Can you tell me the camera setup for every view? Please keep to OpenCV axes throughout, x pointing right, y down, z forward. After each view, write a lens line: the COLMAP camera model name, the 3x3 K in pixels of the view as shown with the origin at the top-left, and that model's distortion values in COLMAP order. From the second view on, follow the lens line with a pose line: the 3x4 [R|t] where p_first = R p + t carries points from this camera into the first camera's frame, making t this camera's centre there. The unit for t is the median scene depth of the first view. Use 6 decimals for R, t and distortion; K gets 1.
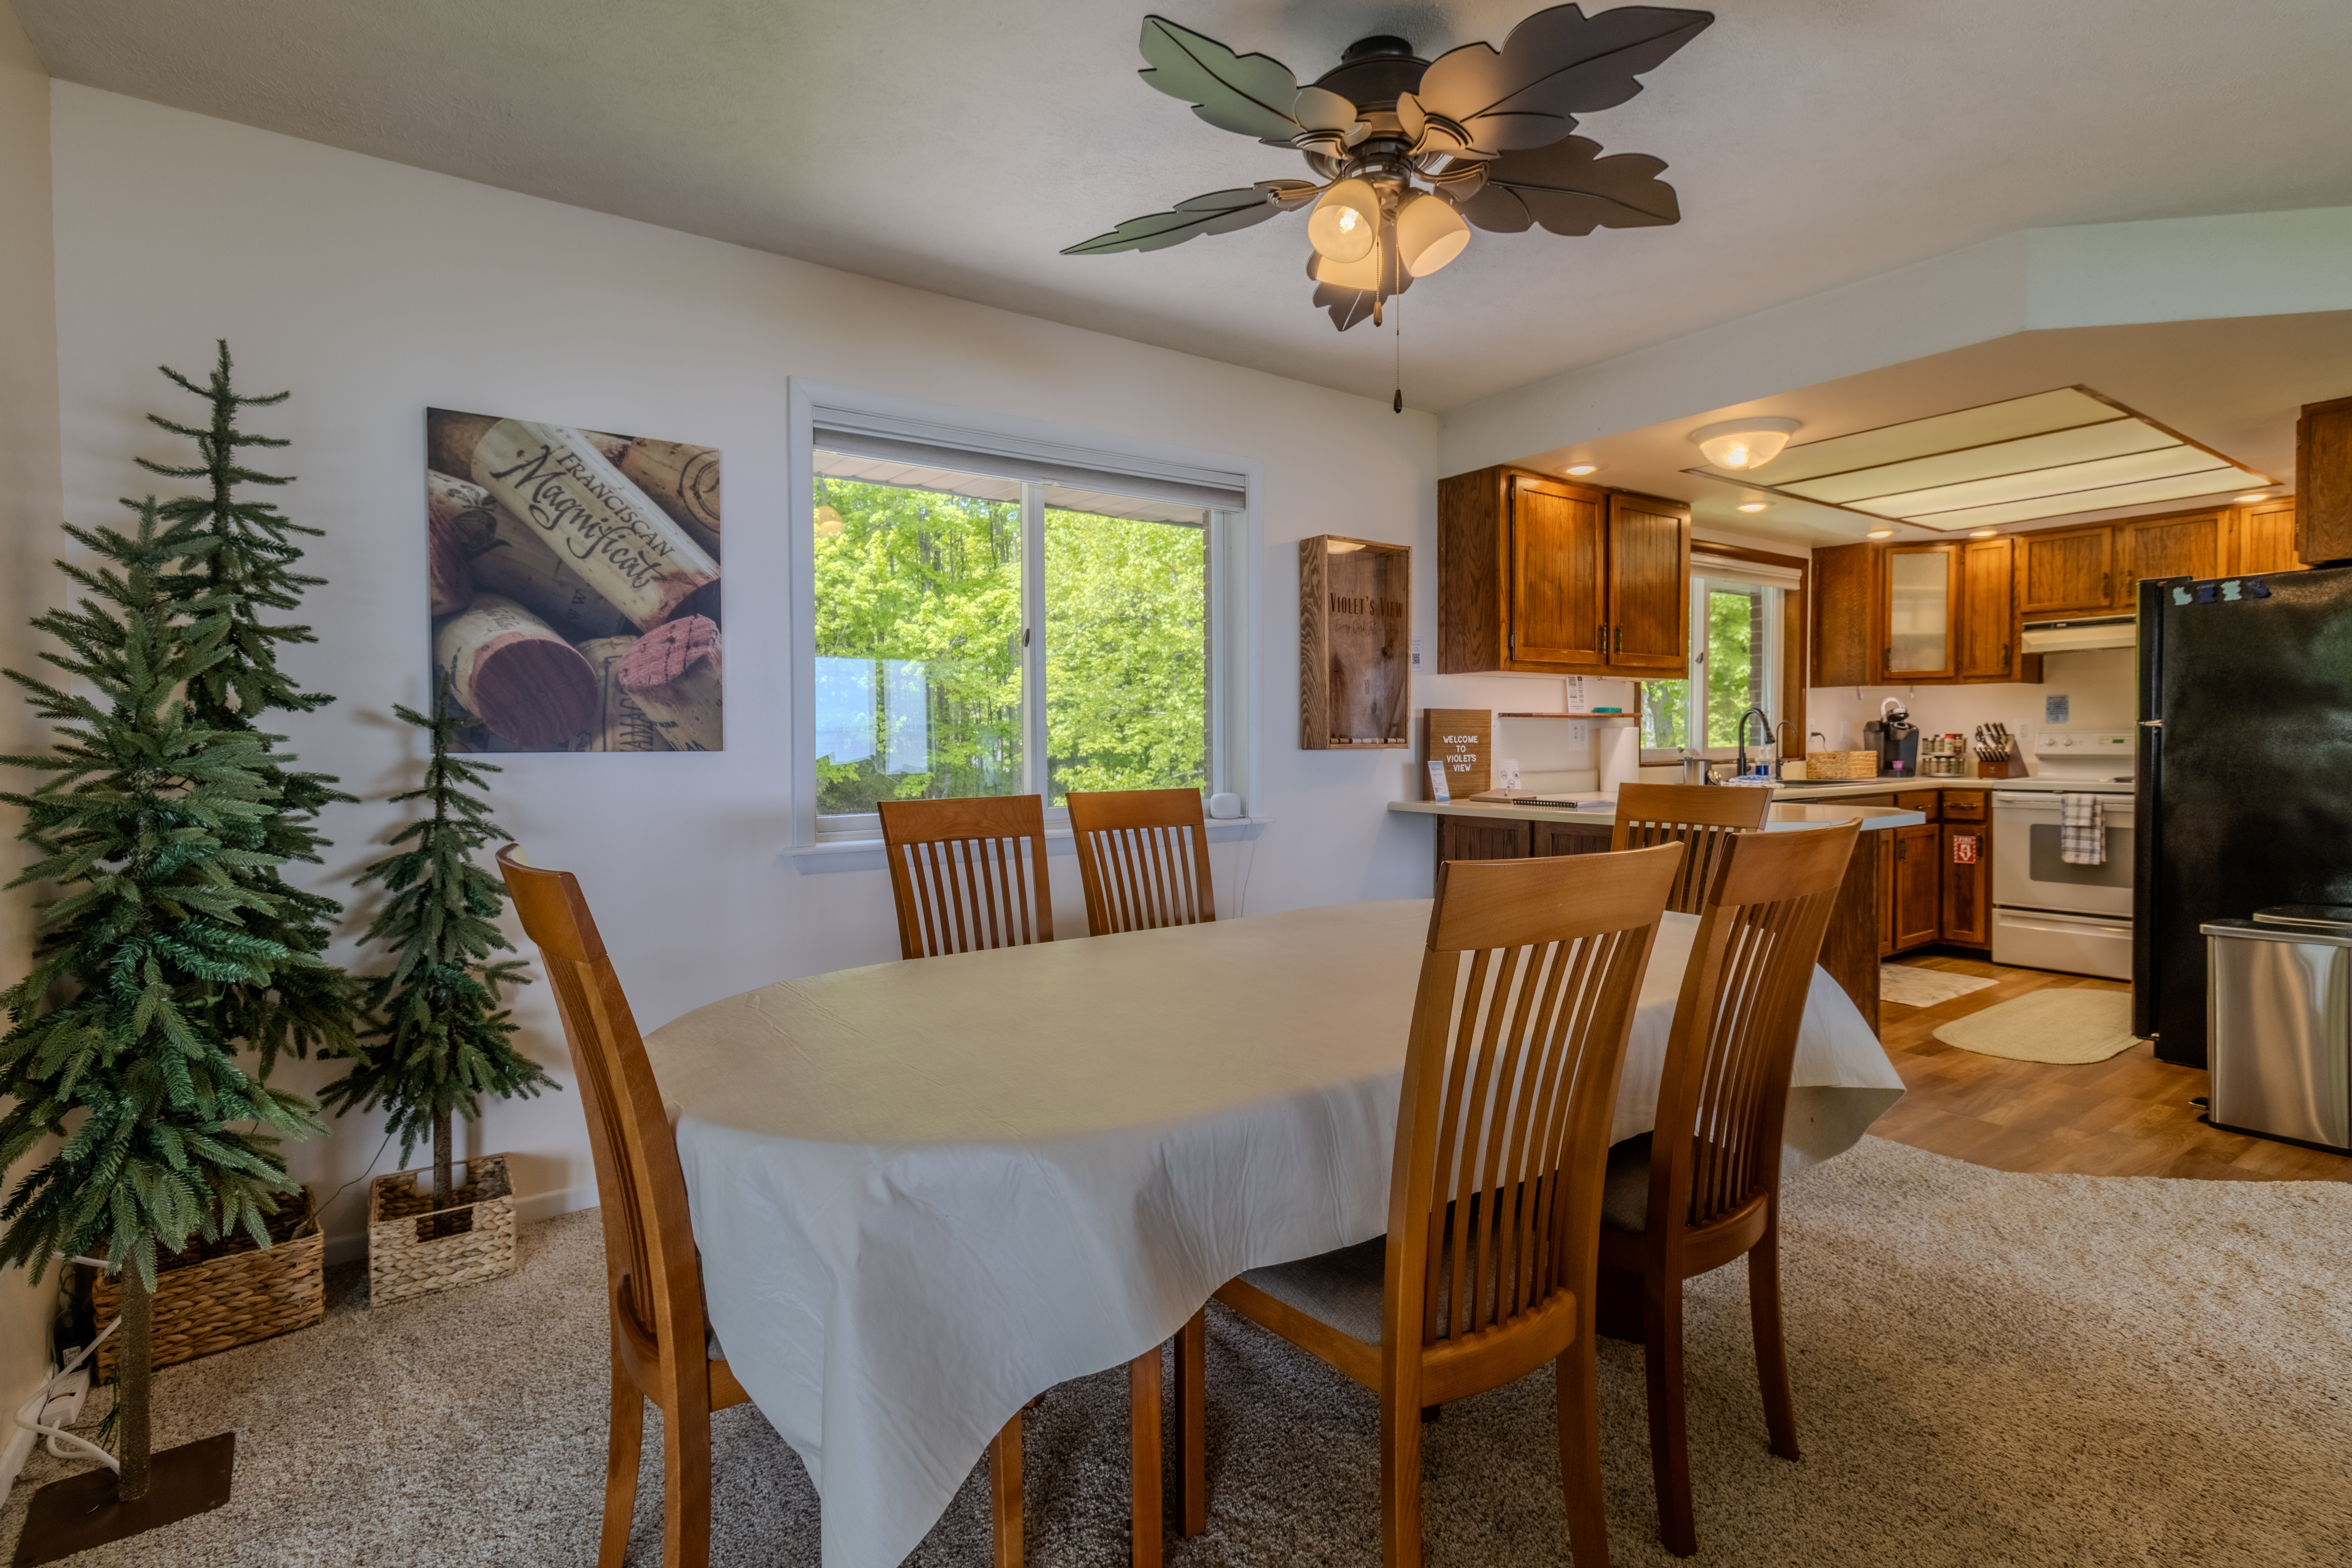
lens RADIAL K [[1098.5, 0, 1183.9], [0, 1098.5, 769.7], [0, 0, 1]] dist [0.002635, 0.000293]
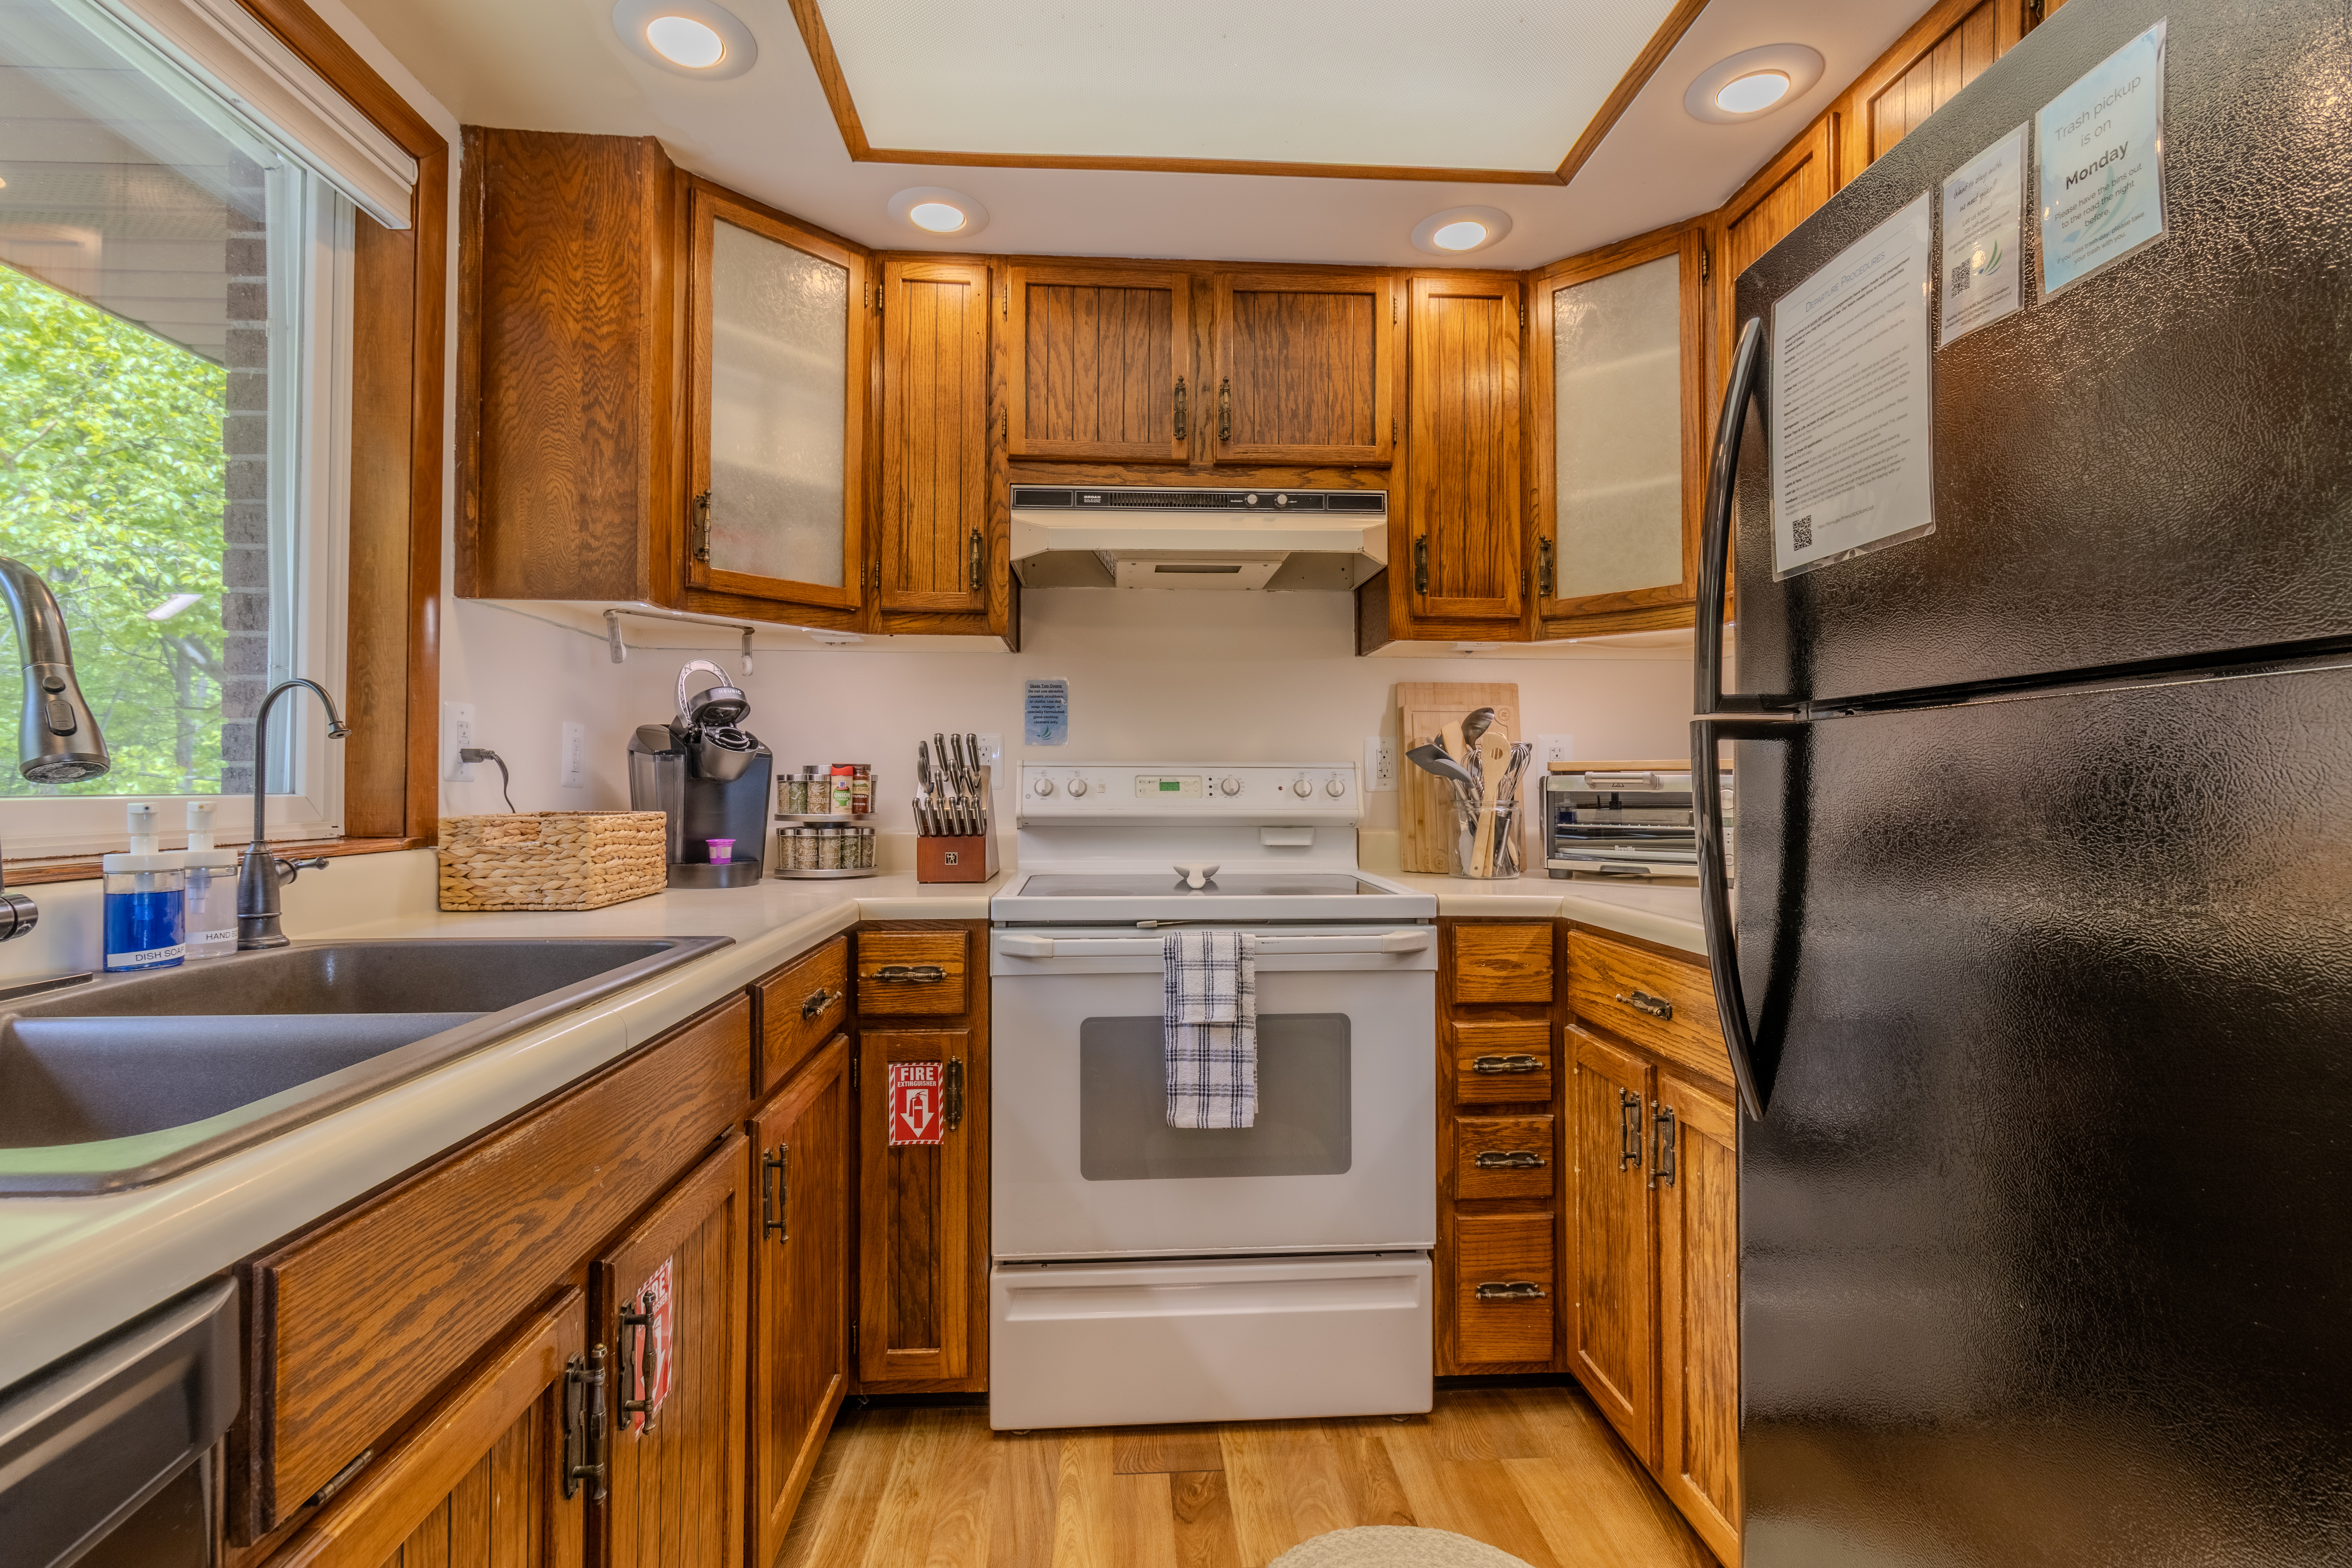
lens RADIAL K [[1098.5, 0, 1178.2], [0, 1098.5, 770.4], [0, 0, 1]] dist [0.002635, 0.000293]
pose [[0.517560, 0.021364, 0.855380, 0.481546], [0.017273, 0.999224, -0.035407, -0.016820], [-0.855473, 0.033100, 0.516789, 0.786816]]
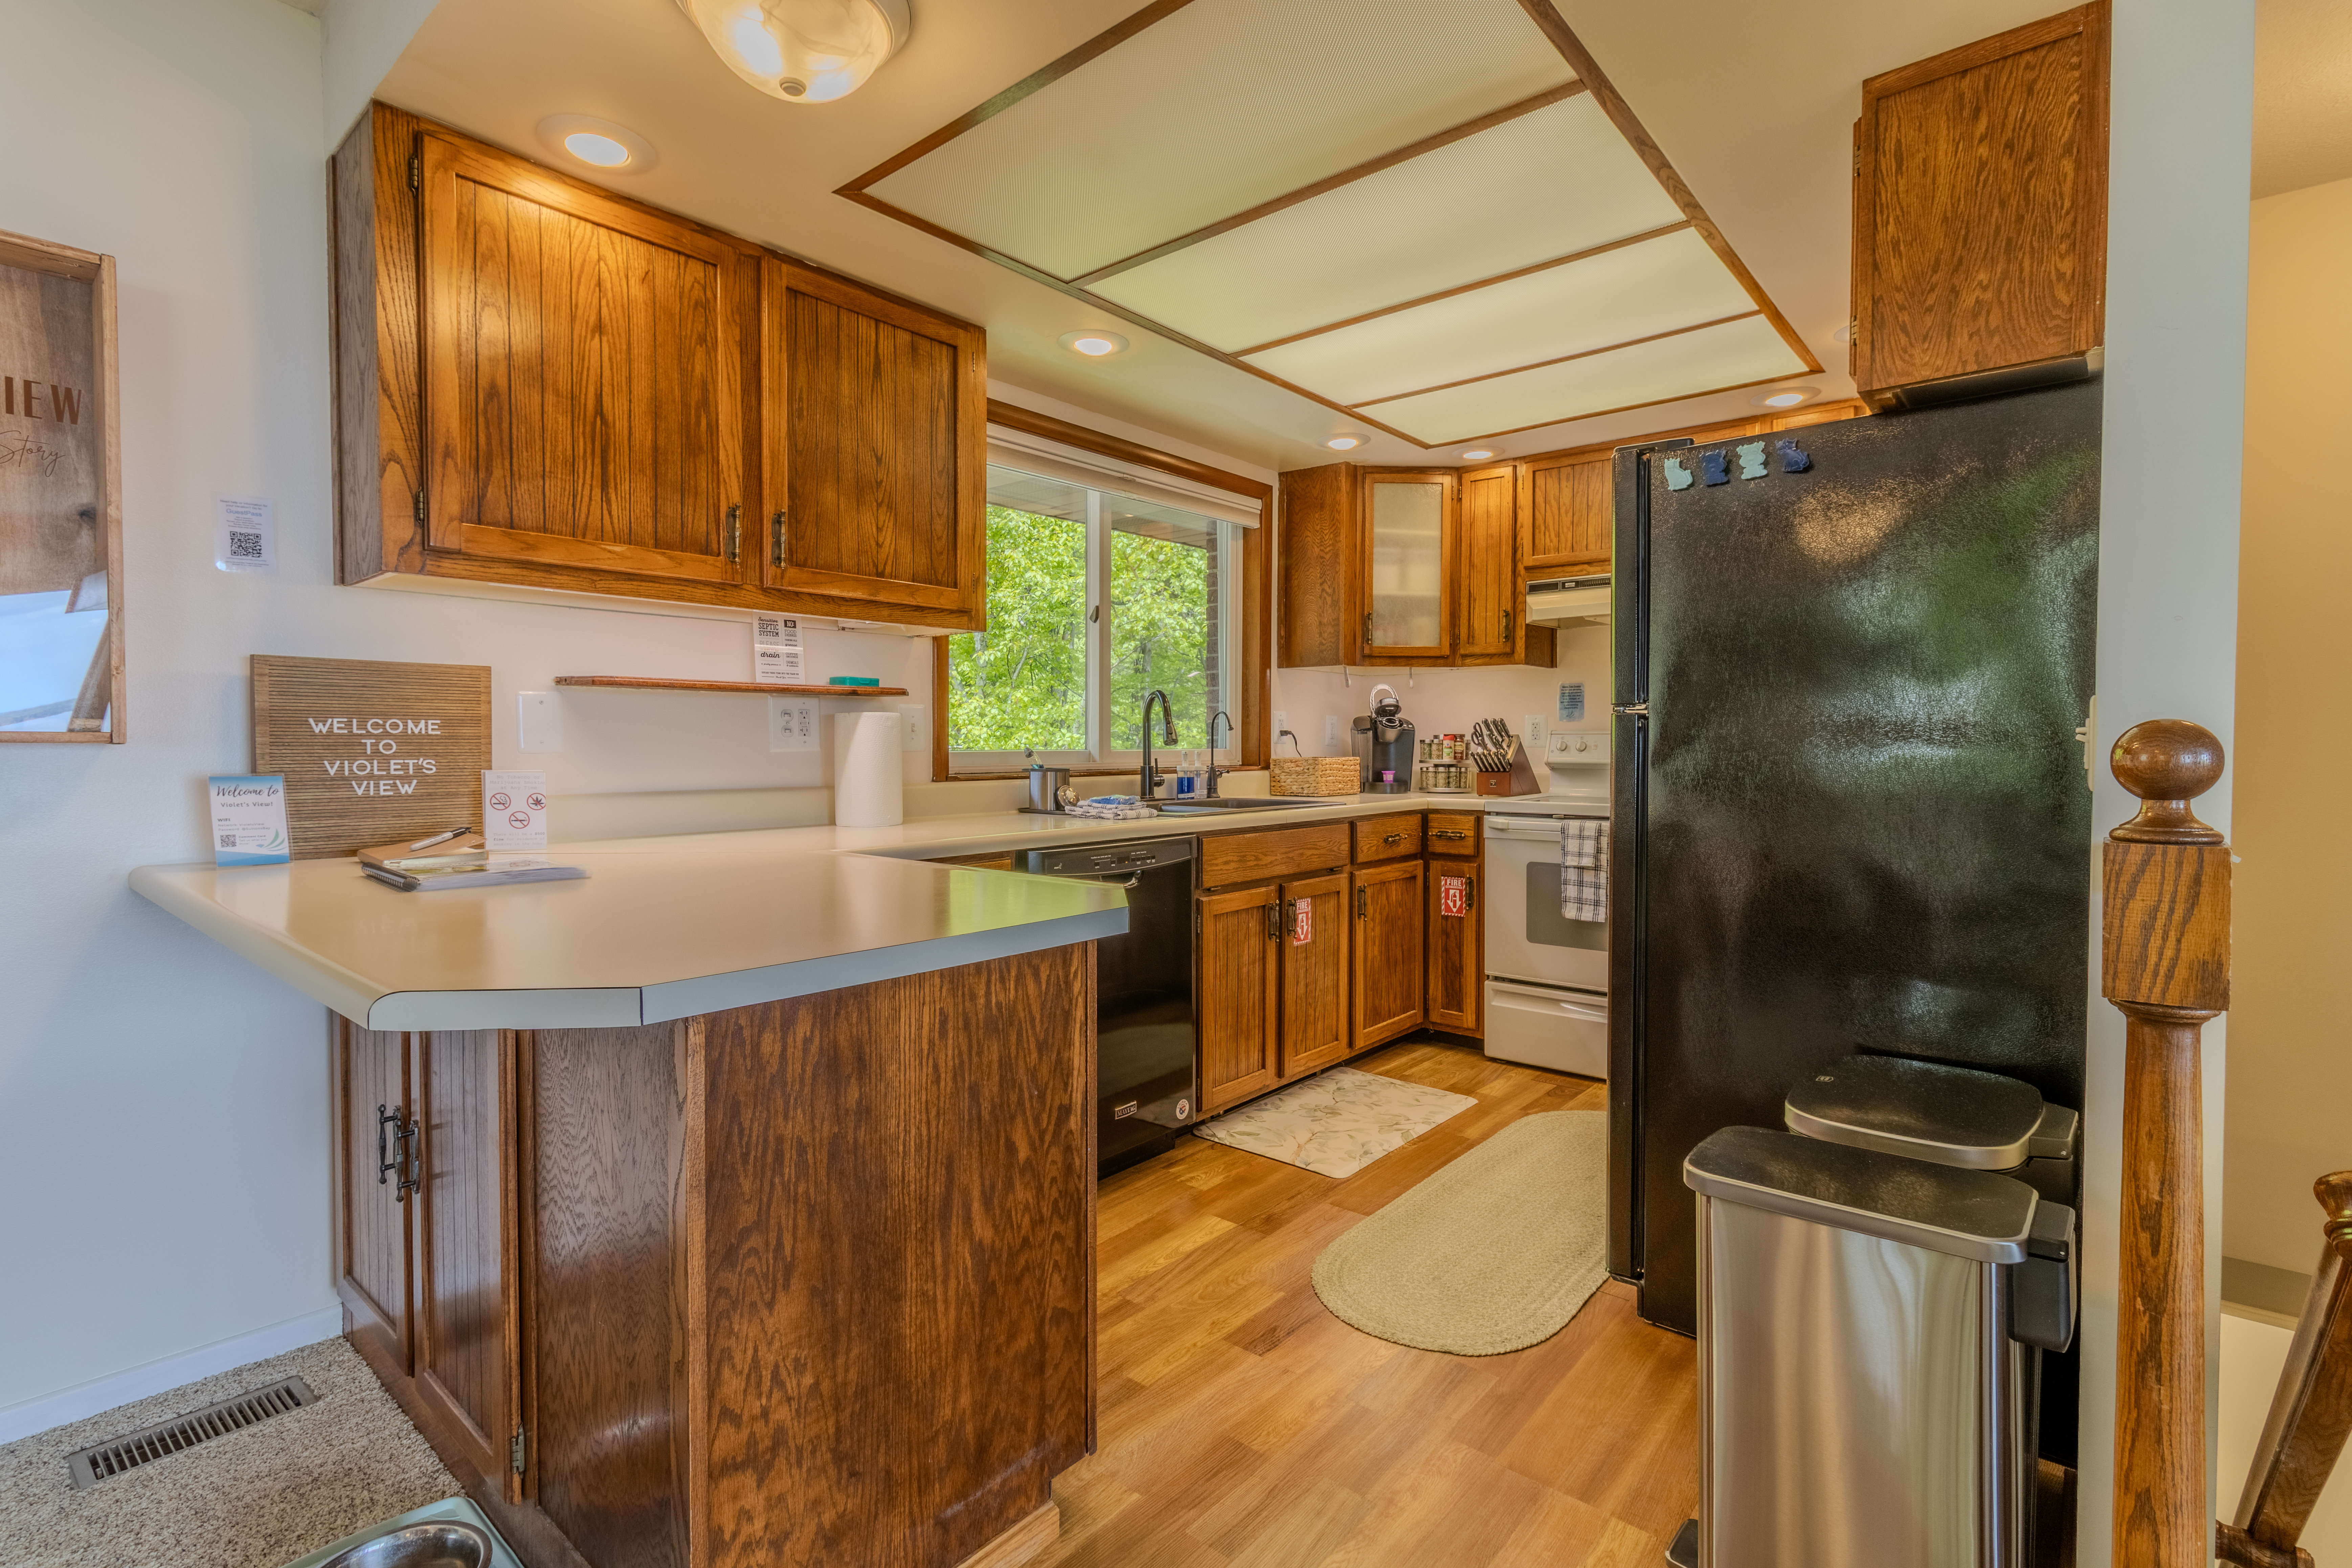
lens RADIAL K [[1098.5, 0, 1169.3], [0, 1098.5, 769.9], [0, 0, 1]] dist [0.002635, 0.000293]
pose [[0.967051, 0.002570, 0.254570, 0.367536], [-0.001681, 0.999992, -0.003709, -0.006590], [-0.254578, 0.003159, 0.967047, 0.376933]]
